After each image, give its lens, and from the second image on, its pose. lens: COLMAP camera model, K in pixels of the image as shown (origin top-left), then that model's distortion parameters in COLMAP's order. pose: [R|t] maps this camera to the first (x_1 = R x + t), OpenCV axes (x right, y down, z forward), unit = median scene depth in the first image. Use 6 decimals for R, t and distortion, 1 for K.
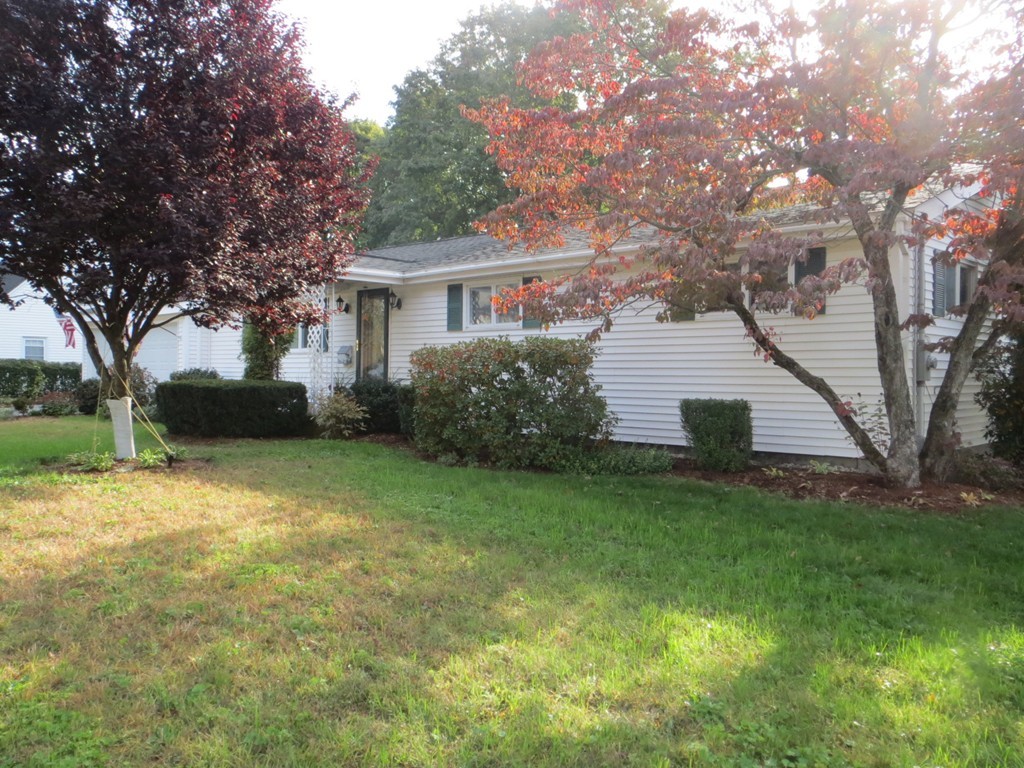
lens RADIAL K [[851.1, 0, 510.0], [0, 851.1, 383.5], [0, 0, 1]] dist [-0.039830, 0.033753]
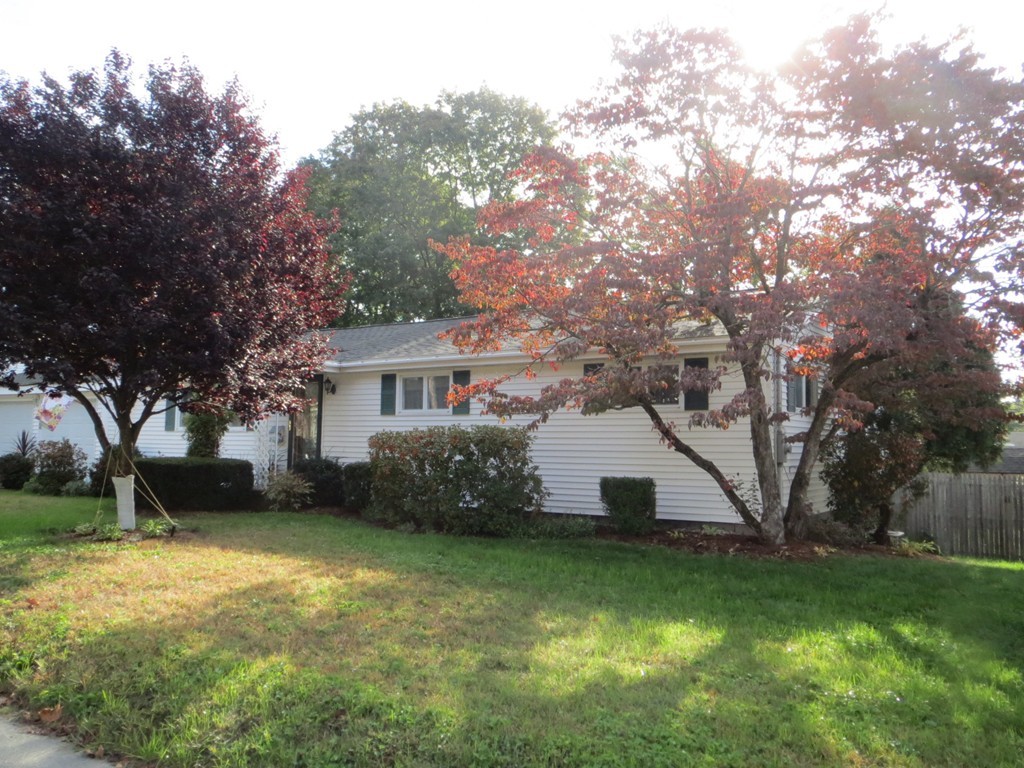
lens RADIAL K [[851.1, 0, 513.4], [0, 851.1, 382.7], [0, 0, 1]] dist [-0.039830, 0.033753]
pose [[0.985770, 0.017964, 0.167134, -0.136511], [-0.003524, 0.996263, -0.086298, -0.011441], [-0.168060, 0.084481, 0.982150, -0.217351]]
